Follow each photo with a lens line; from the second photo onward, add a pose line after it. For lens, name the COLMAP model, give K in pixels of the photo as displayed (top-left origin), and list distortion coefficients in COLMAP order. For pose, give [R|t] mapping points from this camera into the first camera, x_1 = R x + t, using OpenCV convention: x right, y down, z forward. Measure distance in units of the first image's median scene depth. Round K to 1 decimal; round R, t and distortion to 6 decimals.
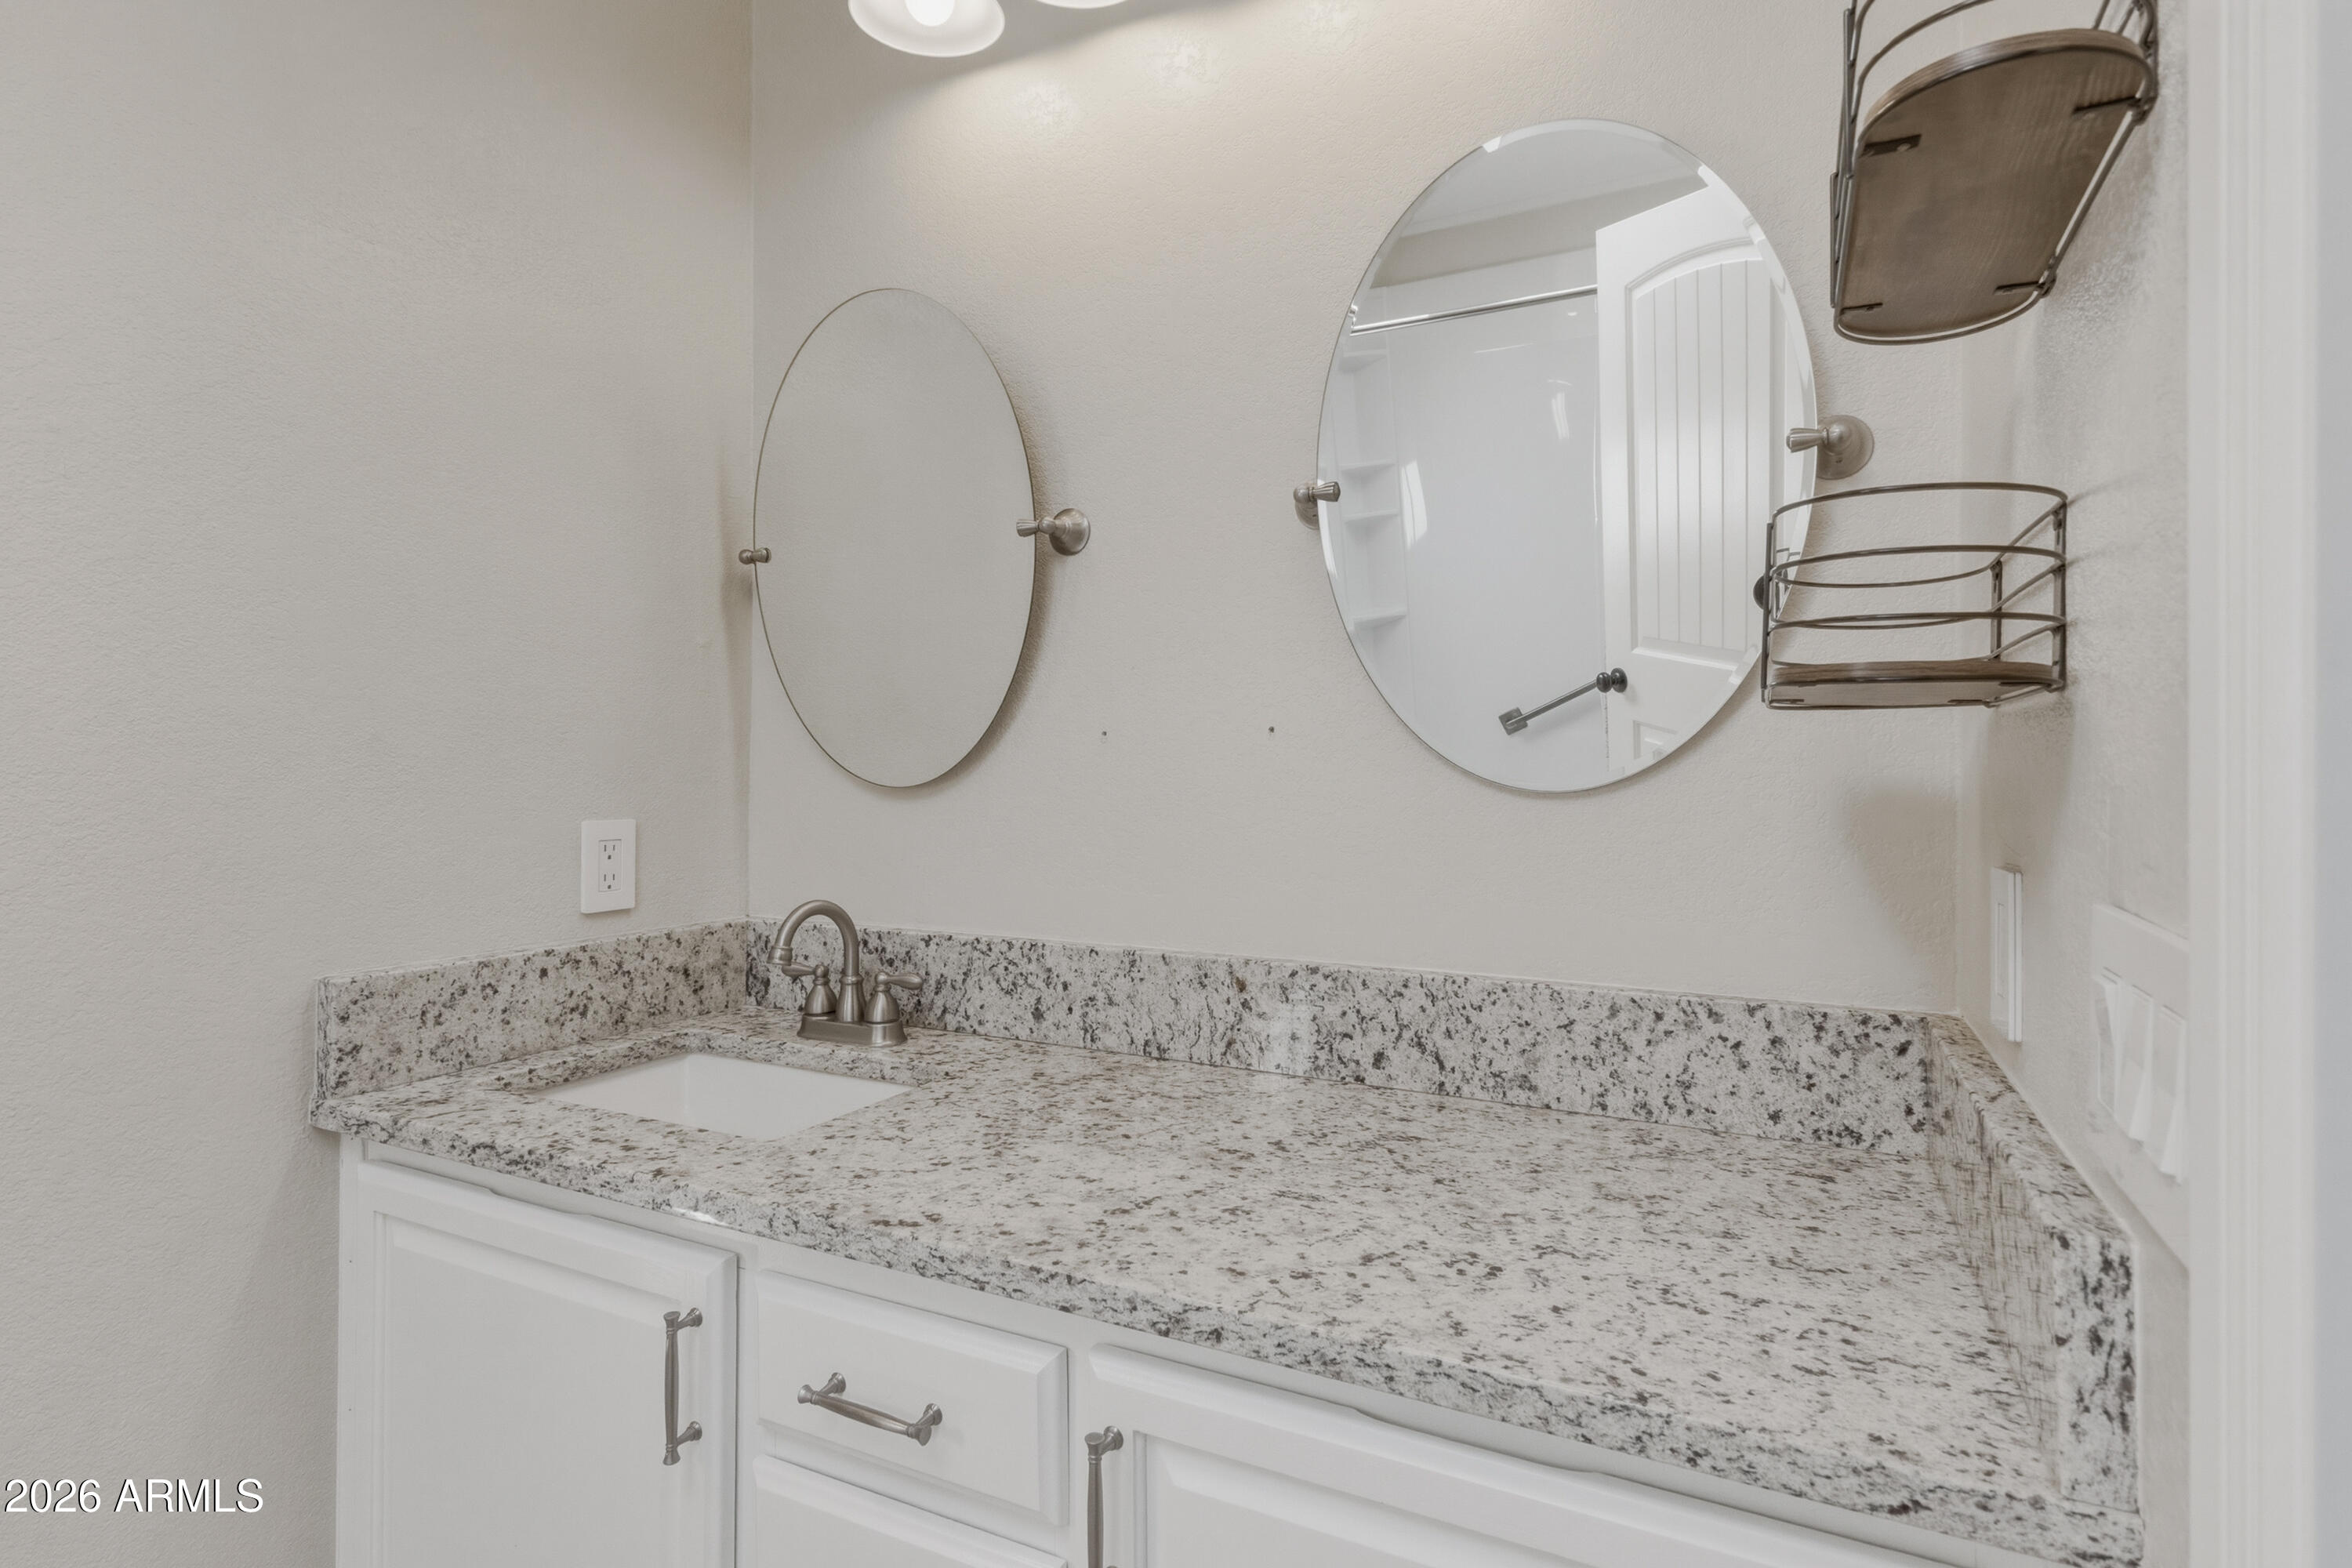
lens RADIAL K [[1184.1, 0, 1178.9], [0, 1184.1, 756.7], [0, 0, 1]] dist [0.011757, 0.000238]
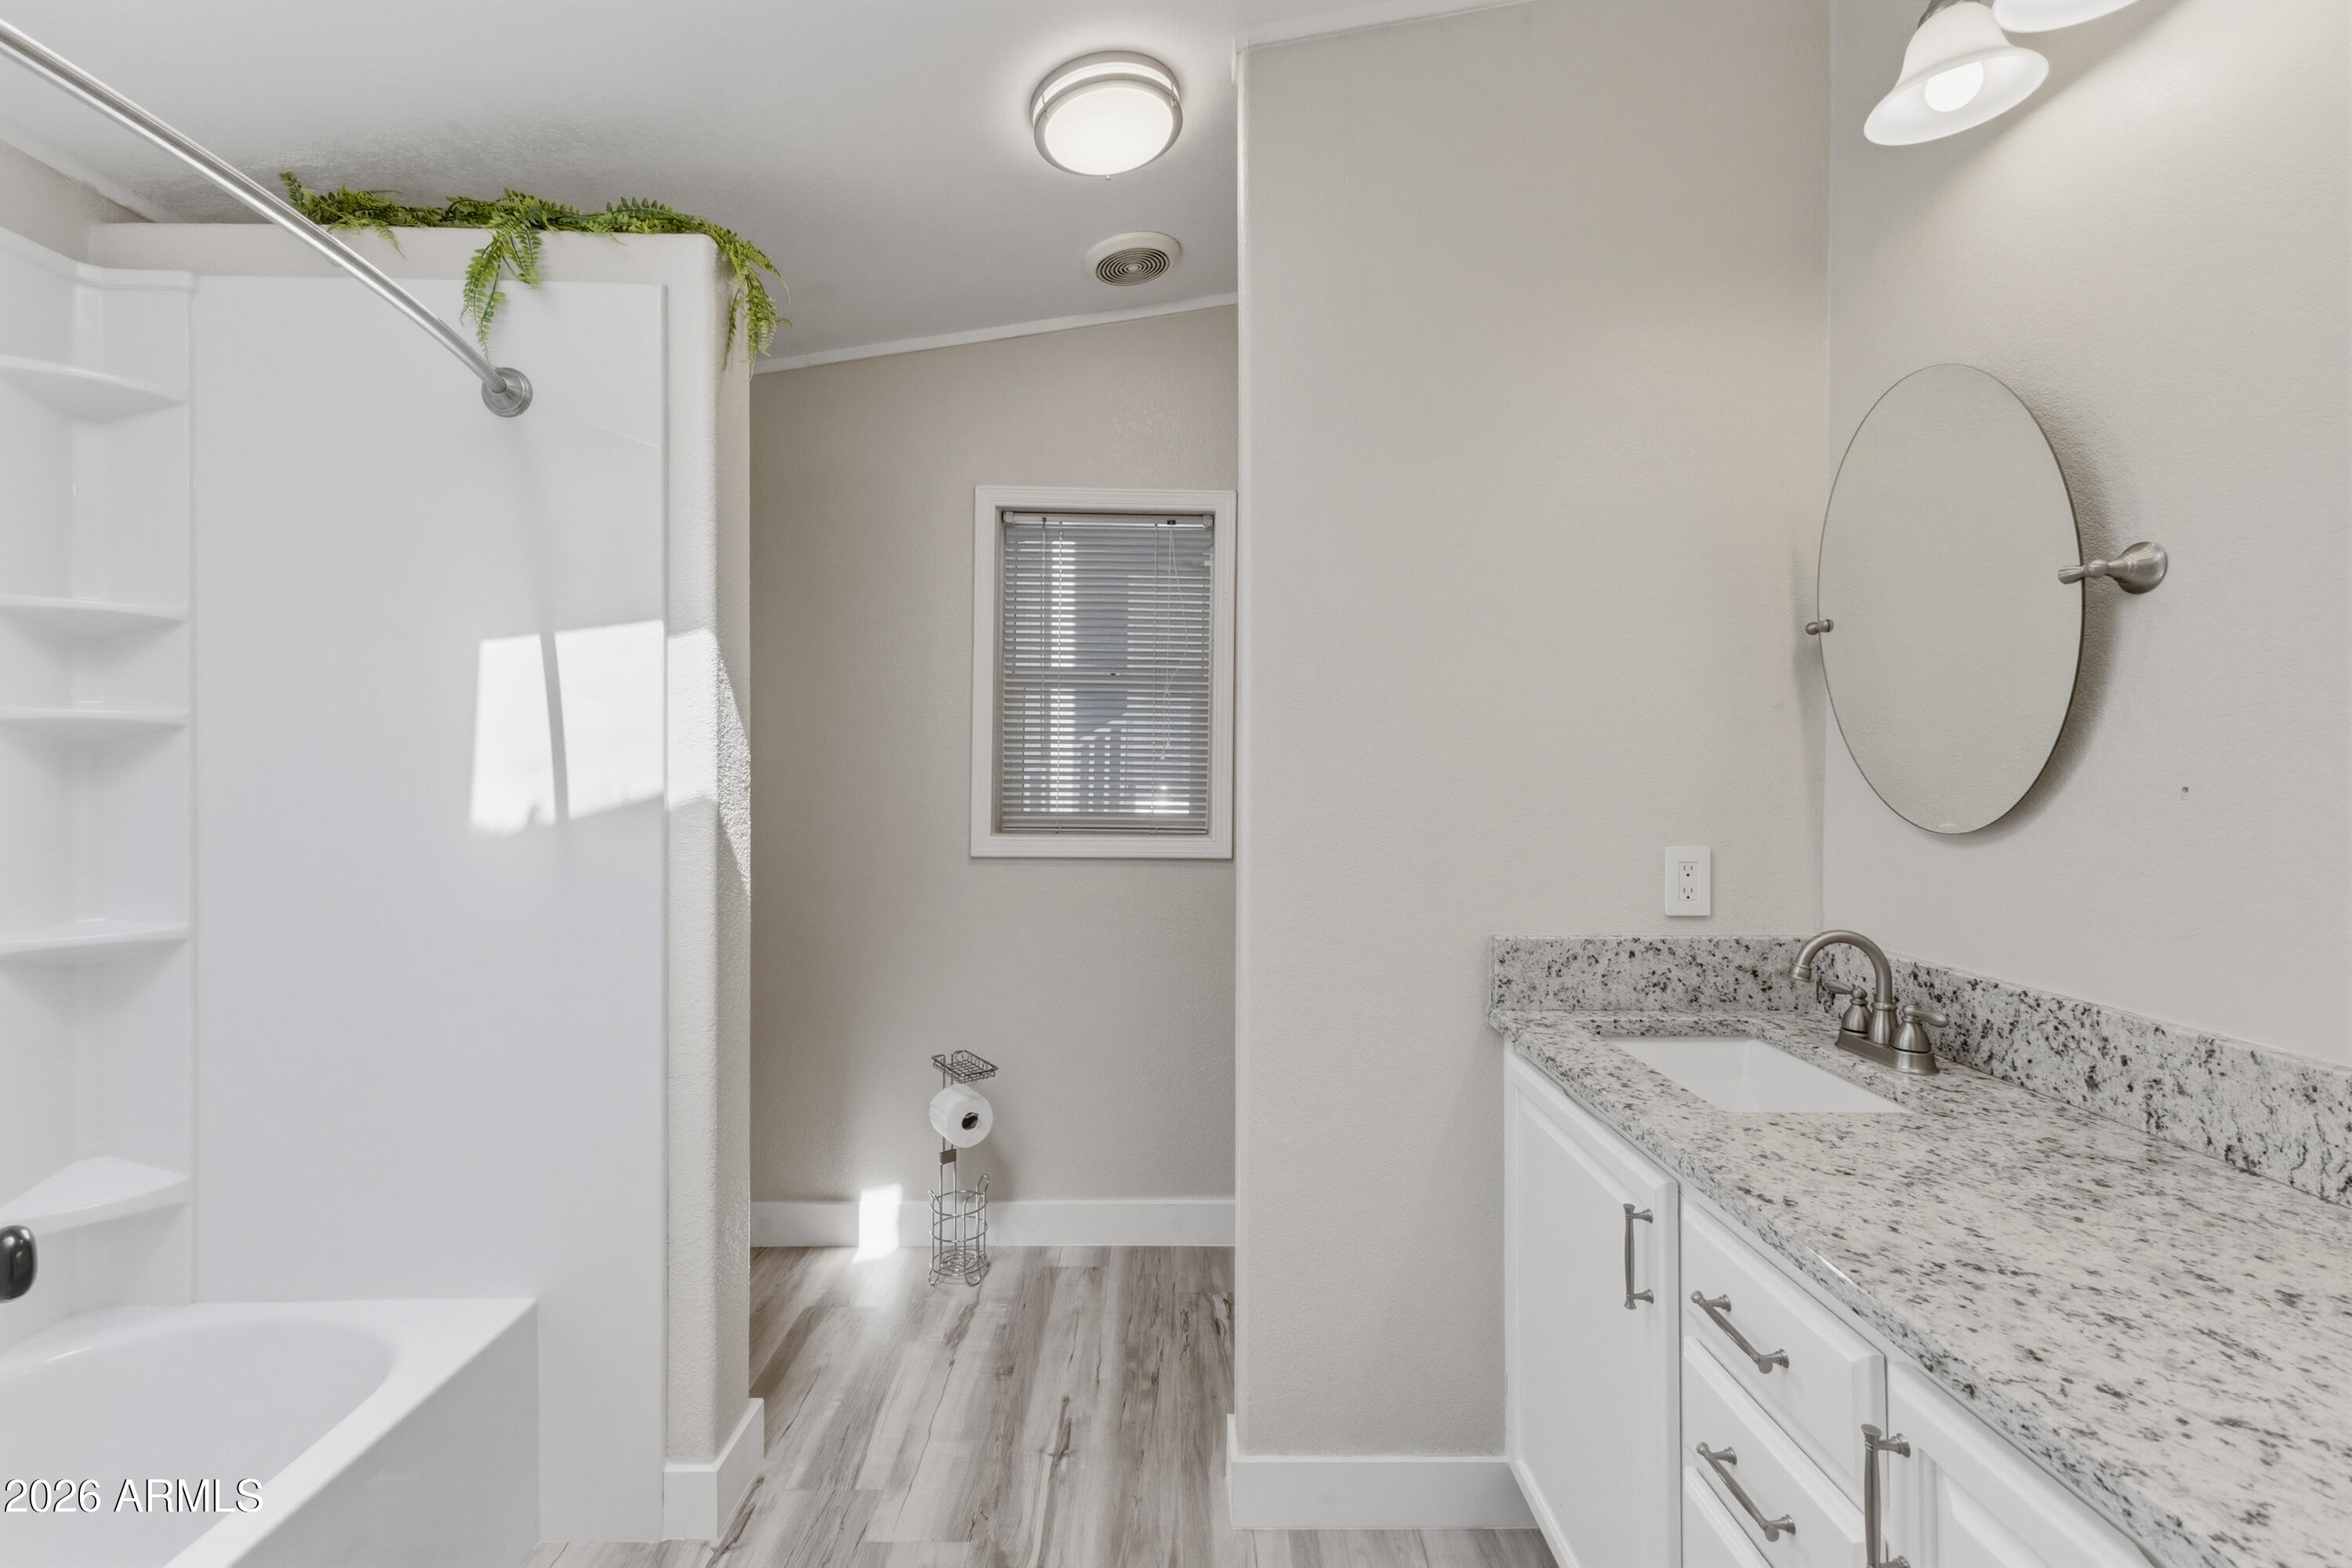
lens RADIAL K [[1013.0, 0, 1173.8], [0, 1013.0, 775.7], [0, 0, 1]] dist [0.028667, -0.008855]
pose [[0.465483, 0.005121, -0.885042, 0.276429], [0.008779, 0.999907, 0.010403, -0.045803], [0.885013, -0.012613, 0.465395, -0.036029]]
